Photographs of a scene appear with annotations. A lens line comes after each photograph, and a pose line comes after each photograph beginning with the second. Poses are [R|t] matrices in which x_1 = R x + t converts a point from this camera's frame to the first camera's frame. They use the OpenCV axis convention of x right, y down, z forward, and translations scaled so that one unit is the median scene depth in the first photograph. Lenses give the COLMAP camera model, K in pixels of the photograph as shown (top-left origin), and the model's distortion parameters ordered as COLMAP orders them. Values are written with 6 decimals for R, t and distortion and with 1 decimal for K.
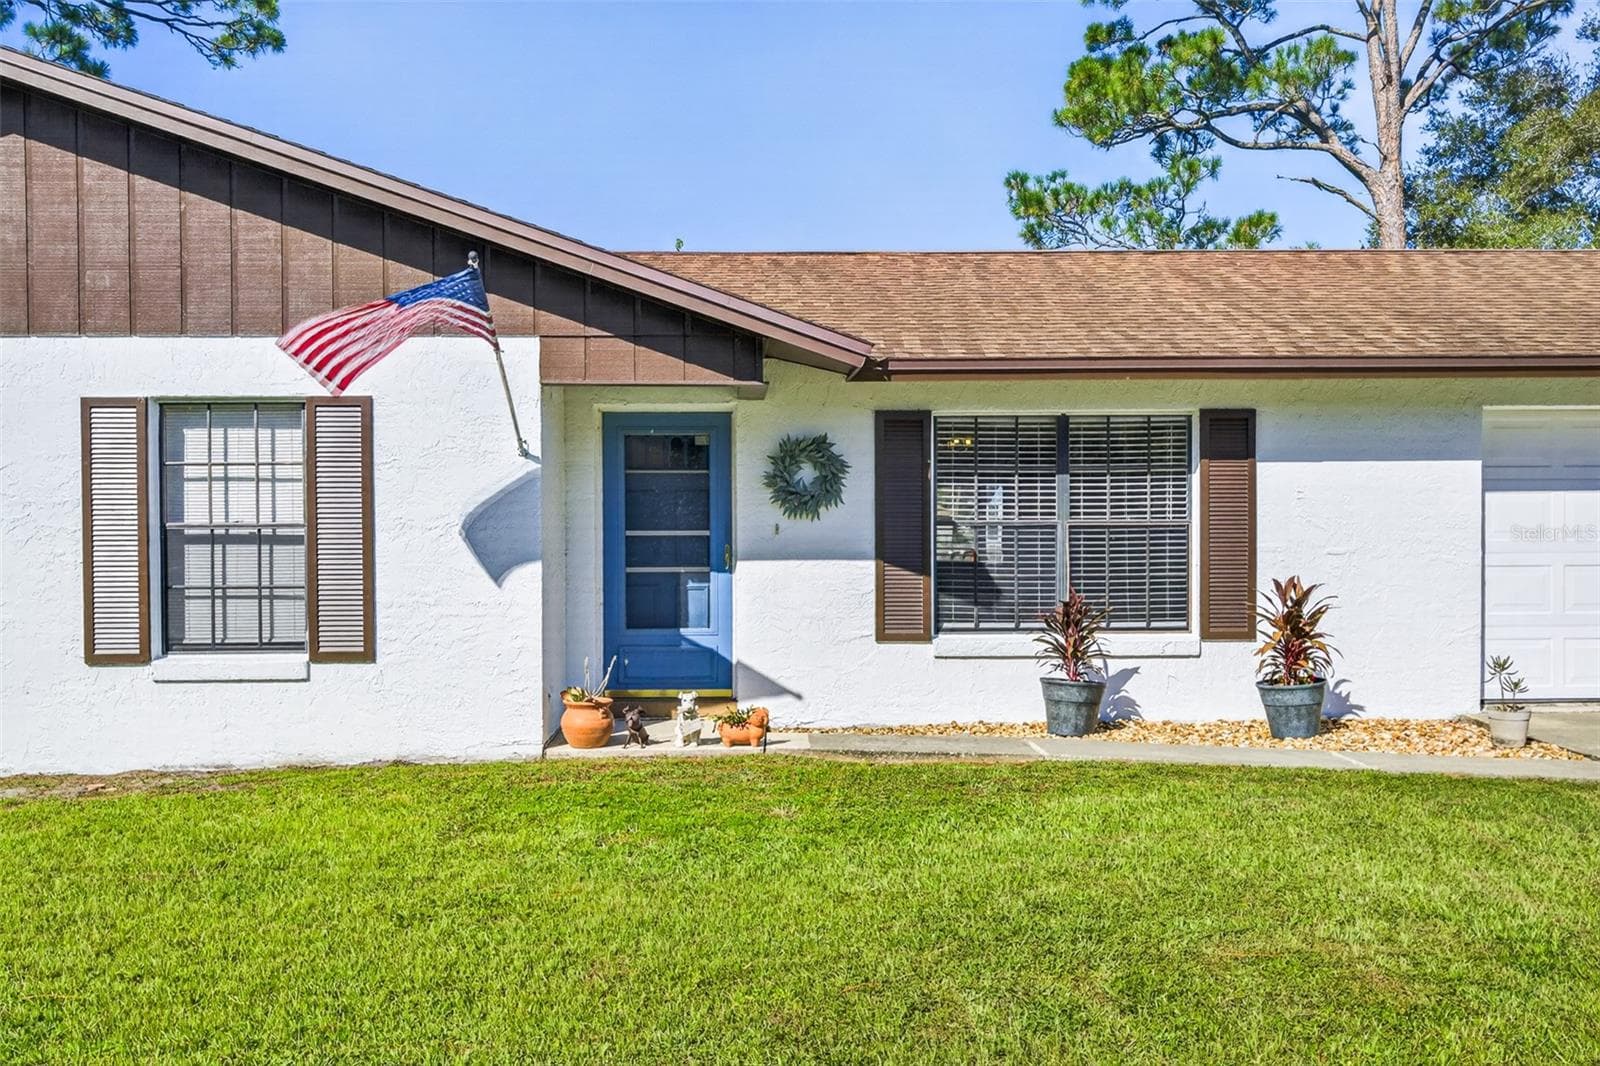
lens RADIAL K [[1551.6, 0, 800.0], [0, 1551.6, 533.0], [0, 0, 1]] dist [0.001038, 0.005788]
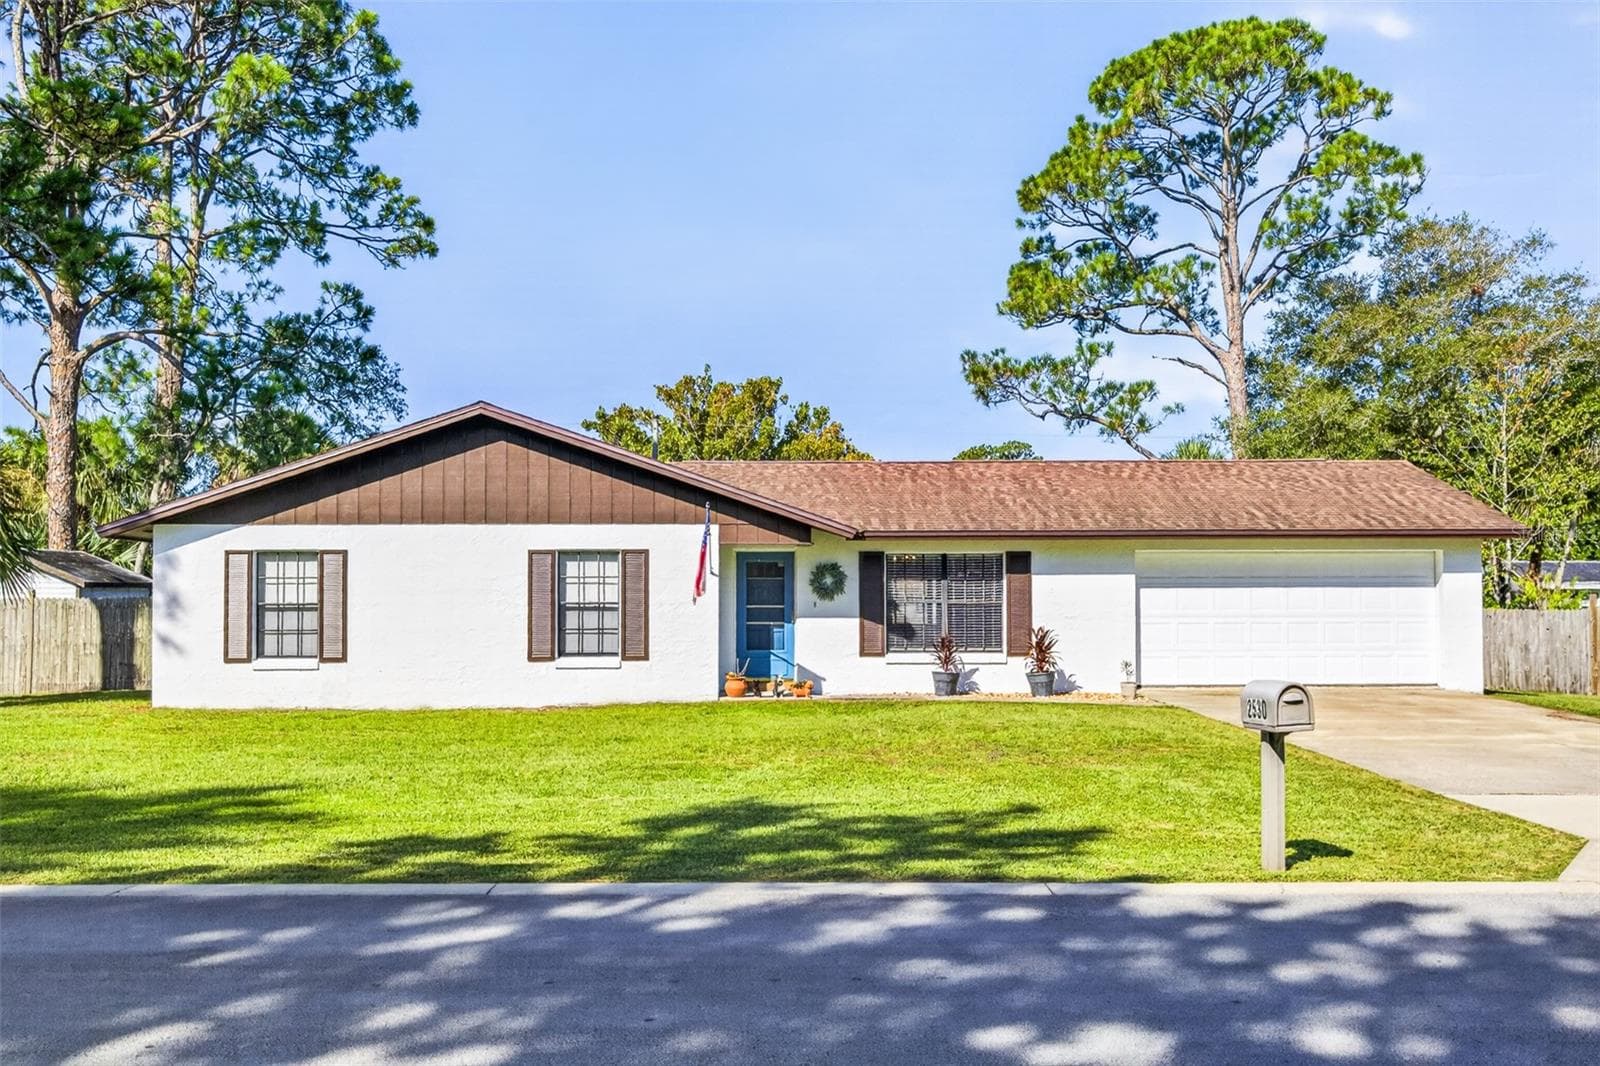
lens RADIAL K [[1506.4, 0, 802.9], [0, 1506.4, 563.9], [0, 0, 1]] dist [0.041471, 0.001491]
pose [[0.999997, 0.002313, 0.000911, -0.033592], [-0.002284, 0.999511, -0.031200, 0.005826], [-0.000983, 0.031198, 0.999513, -1.139291]]
